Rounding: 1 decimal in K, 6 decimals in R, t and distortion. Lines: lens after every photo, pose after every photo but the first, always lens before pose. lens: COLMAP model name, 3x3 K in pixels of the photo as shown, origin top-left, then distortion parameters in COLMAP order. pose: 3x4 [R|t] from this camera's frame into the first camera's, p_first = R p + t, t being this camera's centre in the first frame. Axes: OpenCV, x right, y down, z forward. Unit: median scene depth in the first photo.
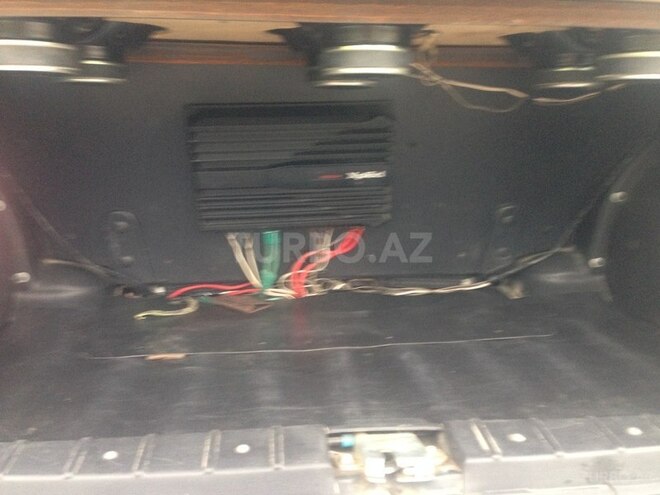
lens RADIAL K [[626.9, 0, 330.0], [0, 626.9, 247.5], [0, 0, 1]] dist [0.066247, -0.000274]
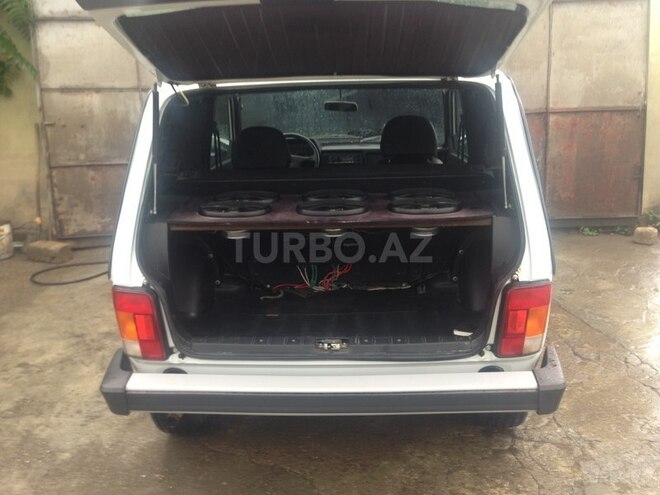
lens RADIAL K [[626.9, 0, 330.0], [0, 626.9, 247.5], [0, 0, 1]] dist [0.066247, -0.000274]
pose [[0.989321, 0.013431, -0.145133, 0.301212], [-0.002555, 0.997190, 0.074867, -0.257335], [0.145731, -0.073697, 0.986576, -1.295436]]
